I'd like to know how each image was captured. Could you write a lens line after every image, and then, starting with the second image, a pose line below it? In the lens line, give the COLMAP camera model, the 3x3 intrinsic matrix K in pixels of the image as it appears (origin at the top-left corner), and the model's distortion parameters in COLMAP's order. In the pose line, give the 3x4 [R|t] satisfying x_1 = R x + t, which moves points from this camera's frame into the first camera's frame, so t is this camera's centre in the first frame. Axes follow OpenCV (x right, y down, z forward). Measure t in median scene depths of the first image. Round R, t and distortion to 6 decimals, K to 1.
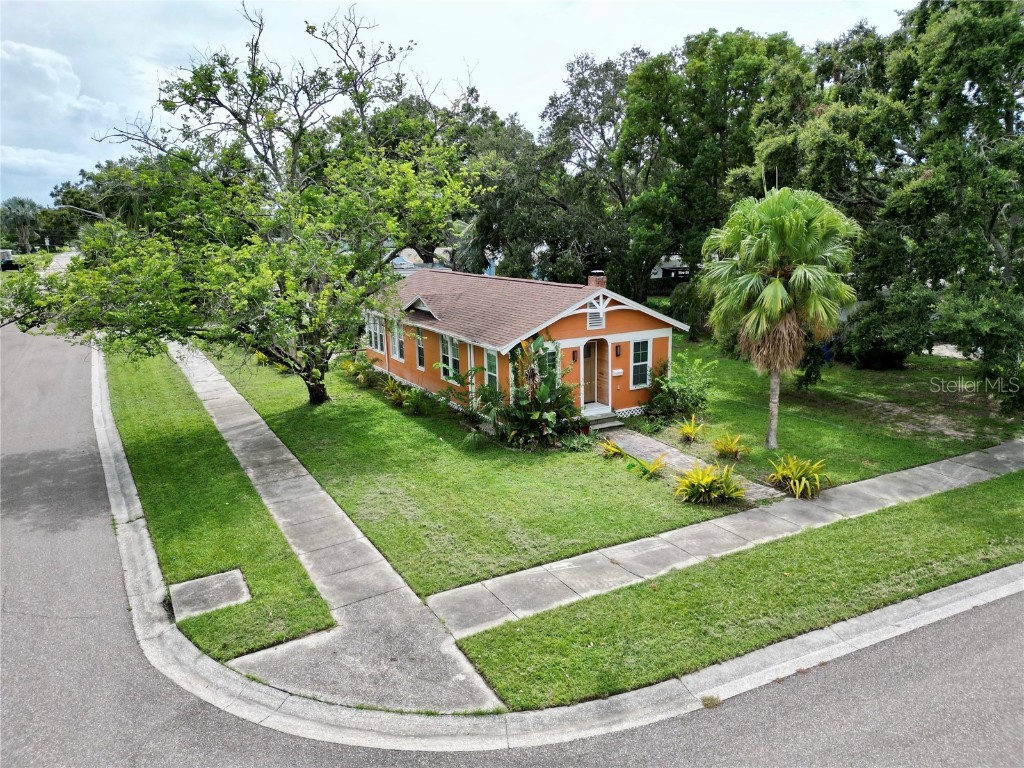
lens RADIAL K [[715.4, 0, 512.0], [0, 715.4, 384.0], [0, 0, 1]] dist [0.067494, -0.066962]
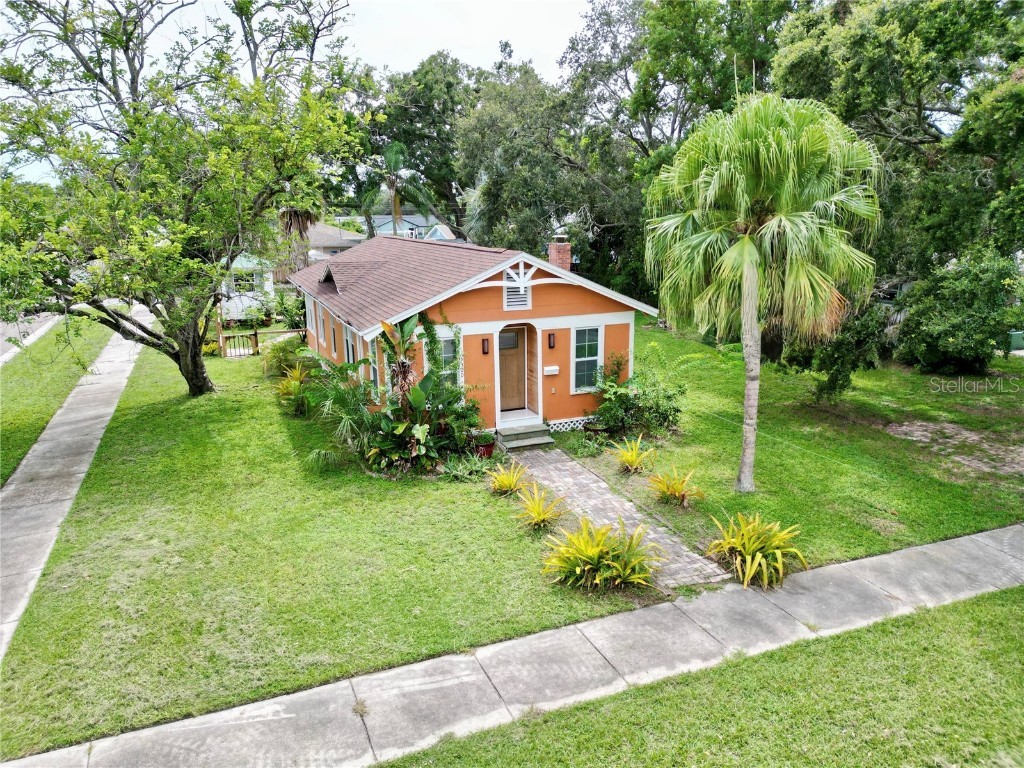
lens RADIAL K [[715.4, 0, 512.0], [0, 715.4, 384.0], [0, 0, 1]] dist [0.067494, -0.066962]
pose [[0.992504, 0.036296, -0.116695, 0.225559], [-0.033856, 0.999166, 0.022830, -0.020336], [0.117427, -0.018708, 0.992905, 0.312784]]
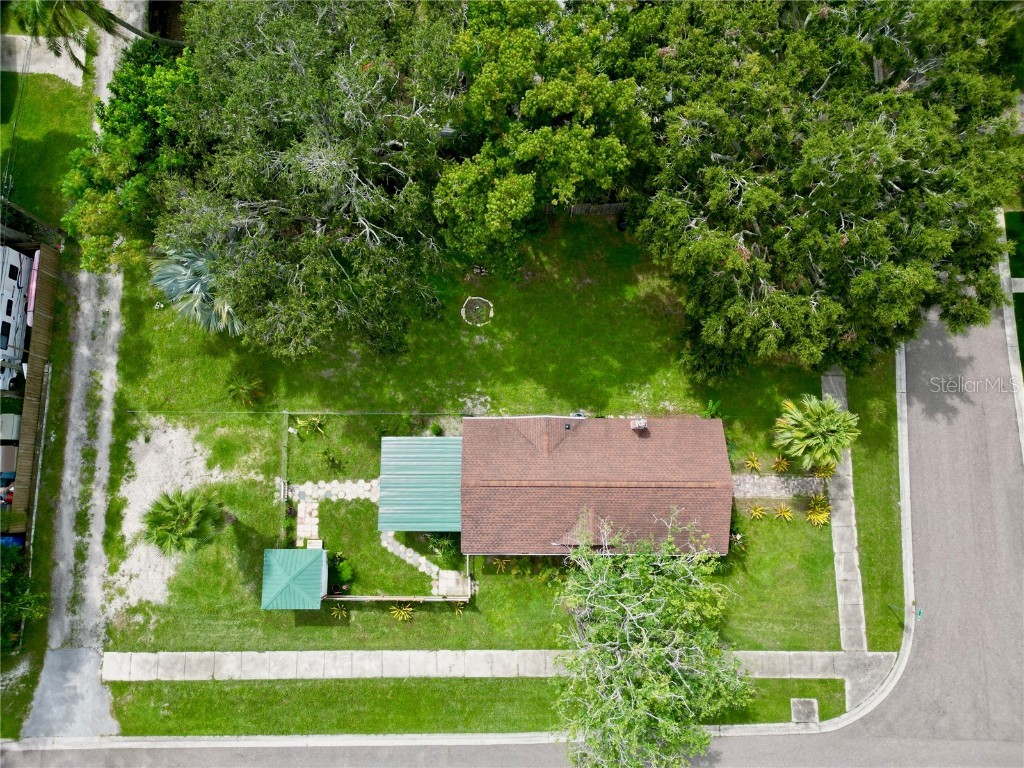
lens RADIAL K [[715.4, 0, 512.0], [0, 715.4, 384.0], [0, 0, 1]] dist [0.067494, -0.066962]
pose [[0.493444, -0.855661, 0.156065, -0.214128], [0.167992, 0.269811, 0.948146, -2.102037], [-0.853400, -0.441640, 0.276881, 1.188673]]
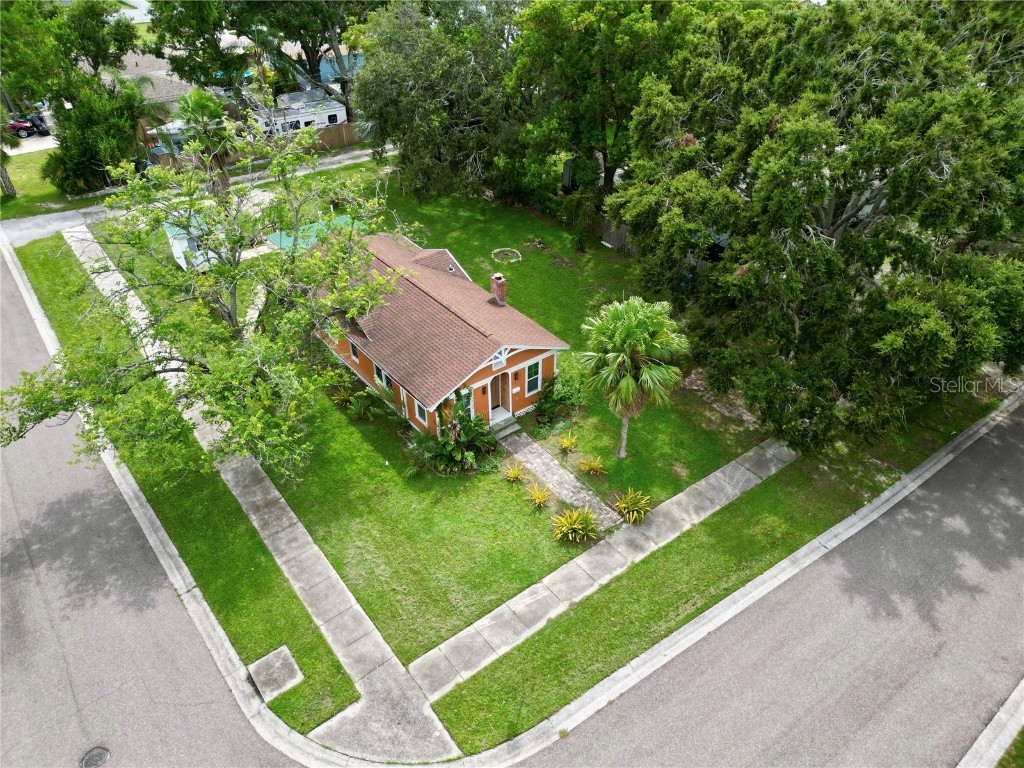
lens RADIAL K [[715.4, 0, 512.0], [0, 715.4, 384.0], [0, 0, 1]] dist [0.067494, -0.066962]
pose [[0.989900, -0.068967, 0.123859, -0.025479], [0.013733, 0.916231, 0.400416, -0.643881], [-0.141099, -0.394671, 0.907924, -0.217872]]
